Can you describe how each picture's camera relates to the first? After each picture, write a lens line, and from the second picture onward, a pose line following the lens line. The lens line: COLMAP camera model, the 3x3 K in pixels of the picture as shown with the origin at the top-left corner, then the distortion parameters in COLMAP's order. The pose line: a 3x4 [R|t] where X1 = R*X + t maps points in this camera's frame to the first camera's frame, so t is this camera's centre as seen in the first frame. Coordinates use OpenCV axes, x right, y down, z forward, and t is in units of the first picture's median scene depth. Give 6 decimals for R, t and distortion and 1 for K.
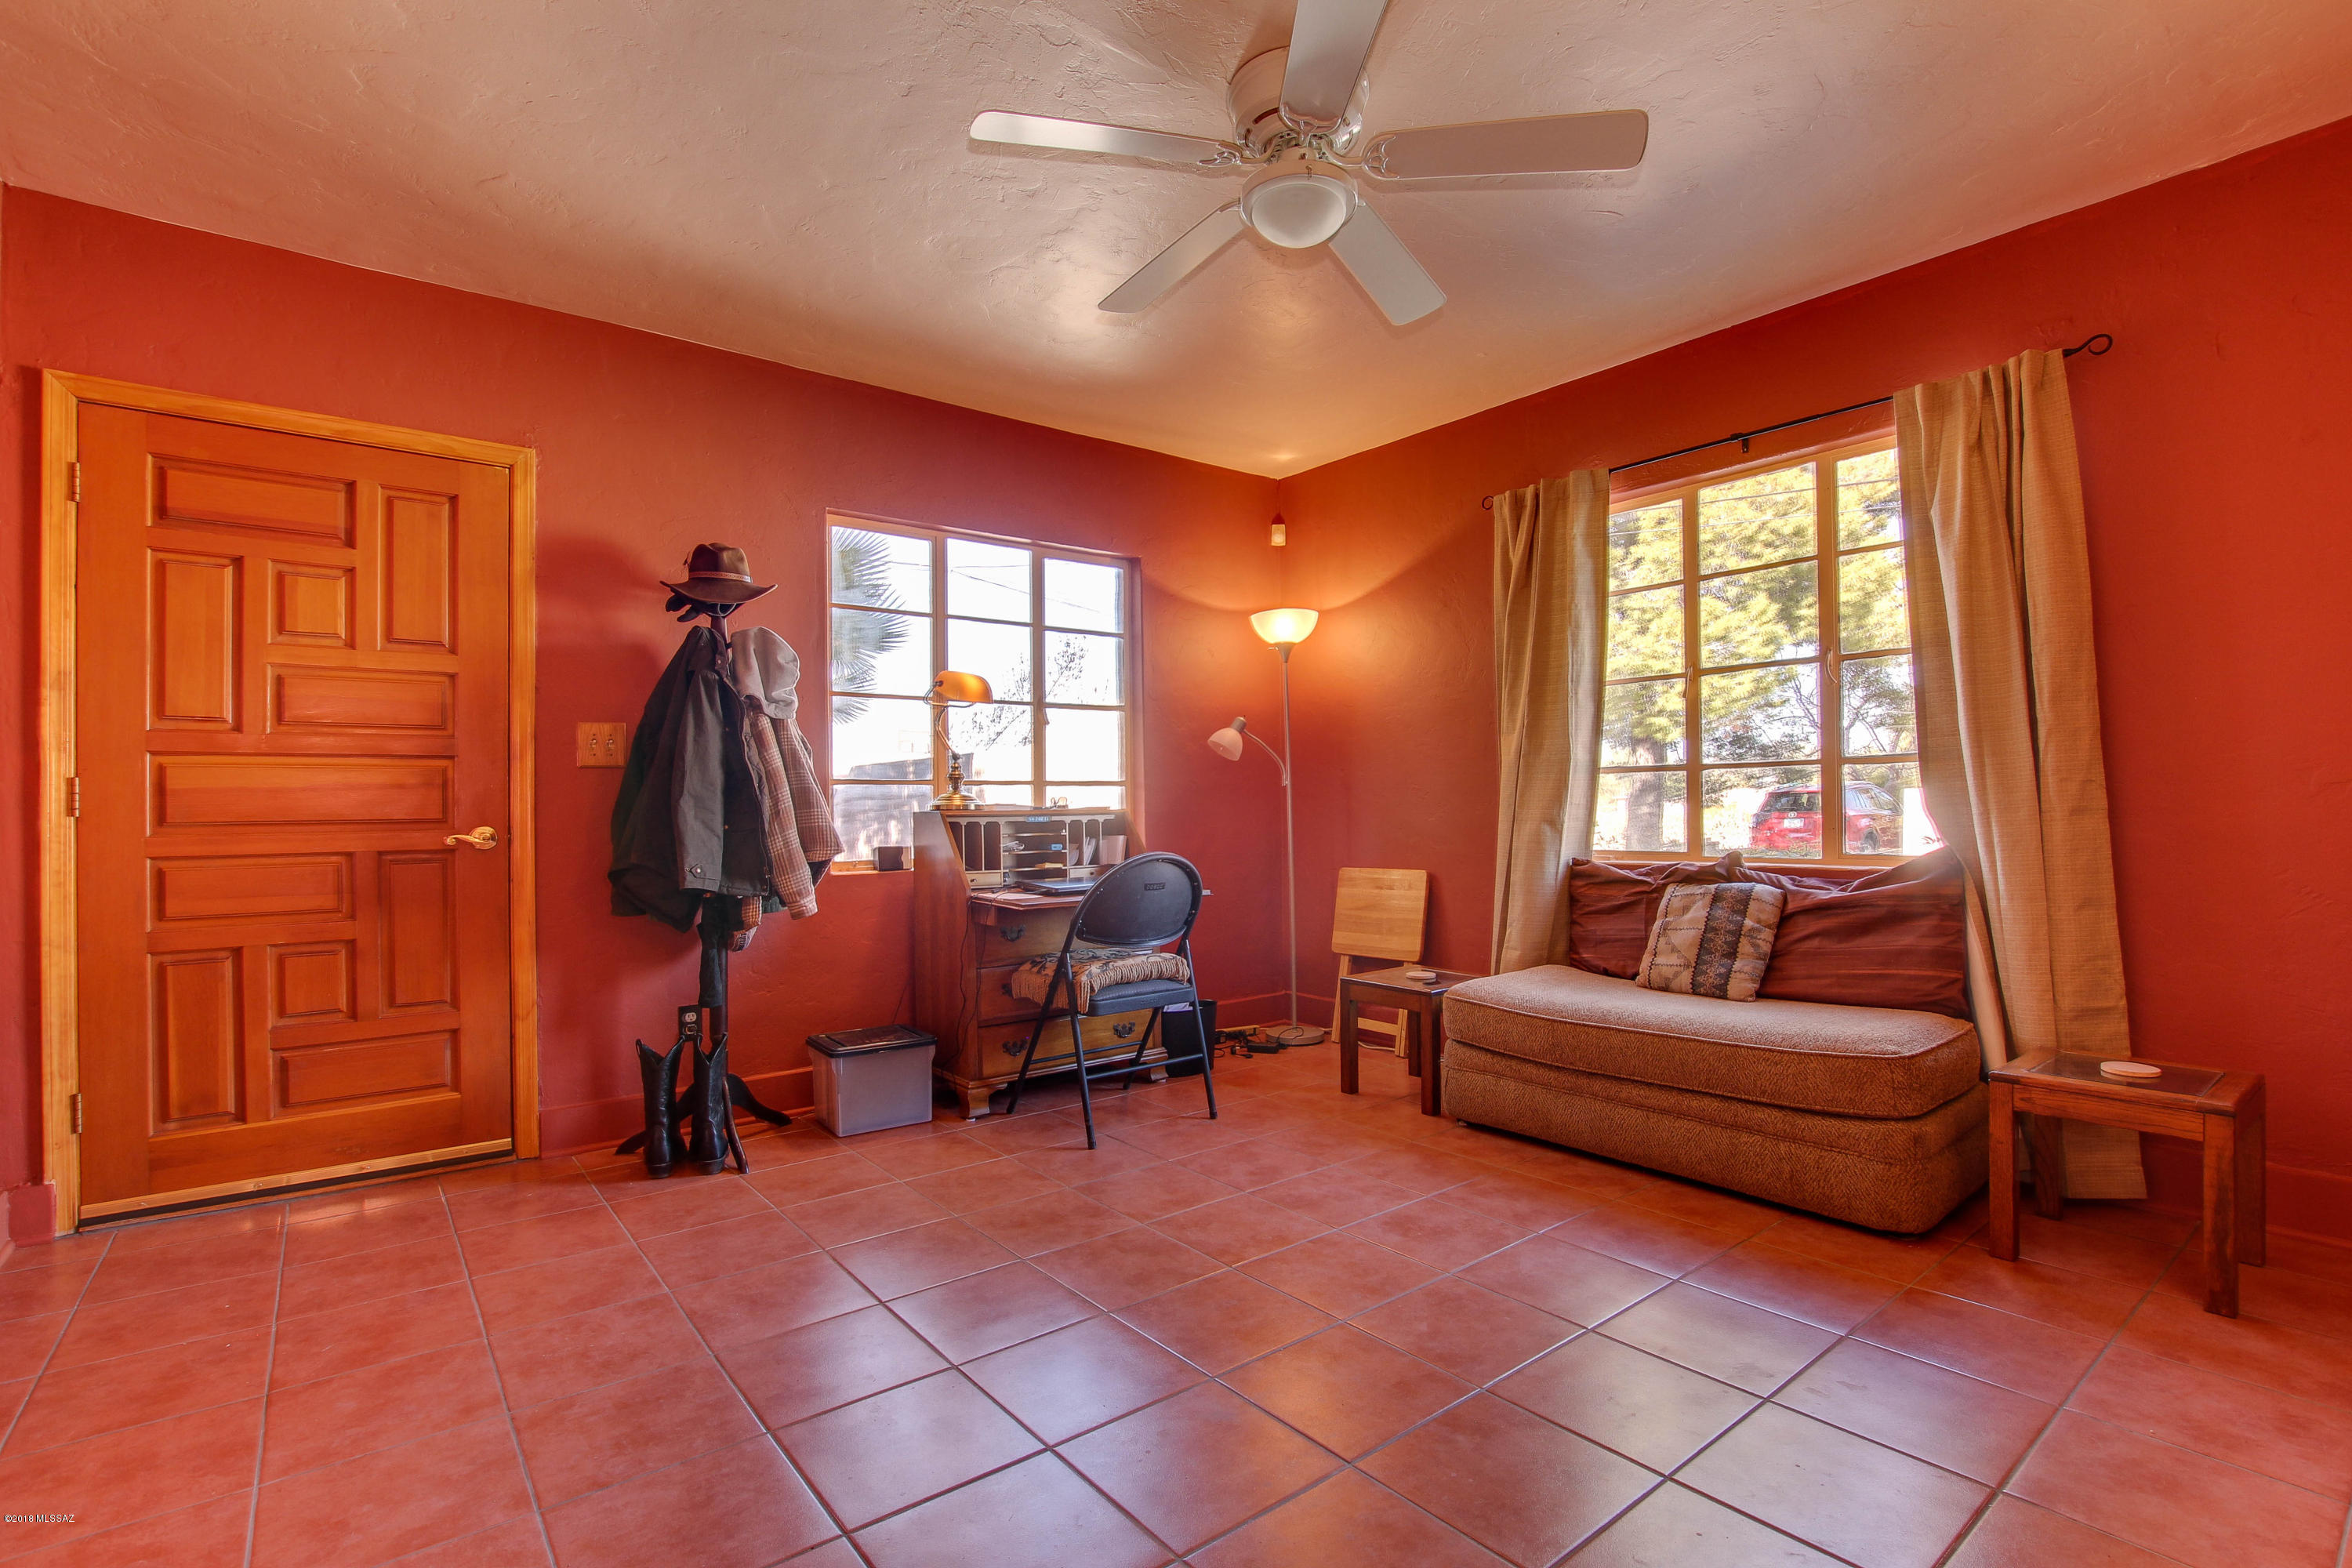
lens RADIAL K [[1084.8, 0, 1193.3], [0, 1084.8, 802.8], [0, 0, 1]] dist [-0.029274, 0.005594]
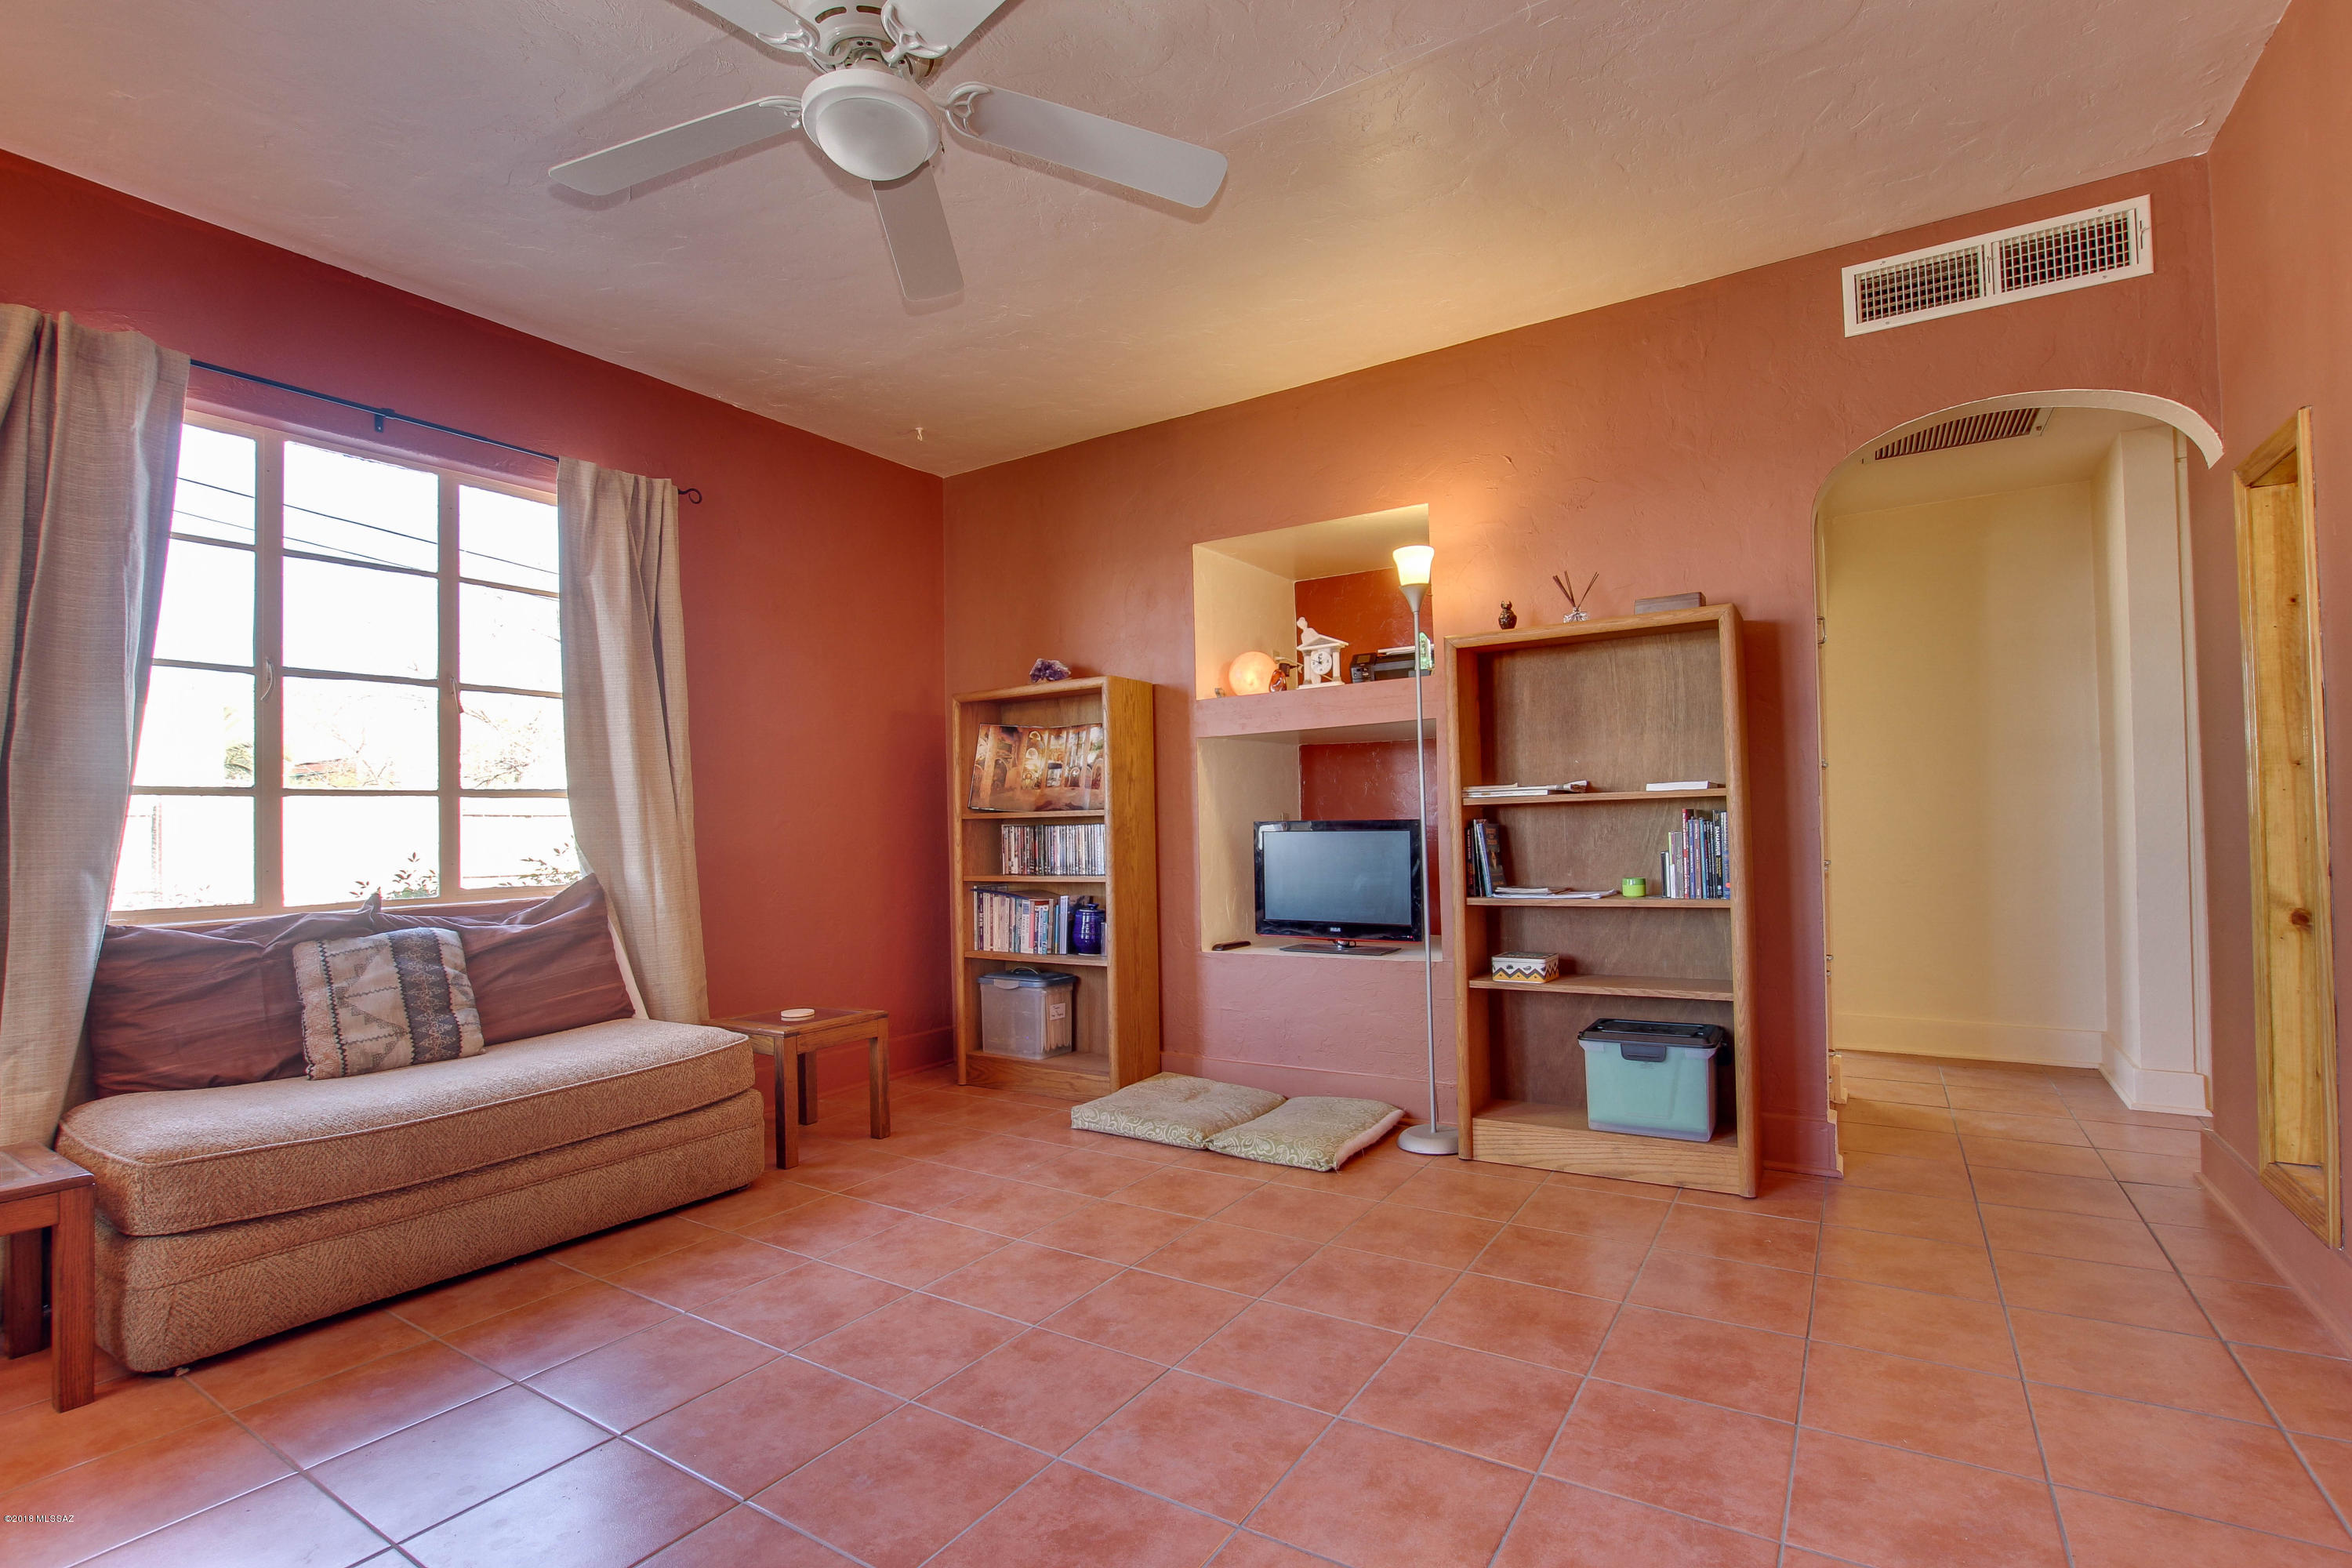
lens RADIAL K [[1084.8, 0, 1193.3], [0, 1084.8, 802.8], [0, 0, 1]] dist [-0.029274, 0.005594]
pose [[-0.321876, 0.030176, 0.946301, -0.541991], [0.012793, 0.999539, -0.027522, 0.004704], [-0.946695, 0.003247, -0.322114, 0.713545]]
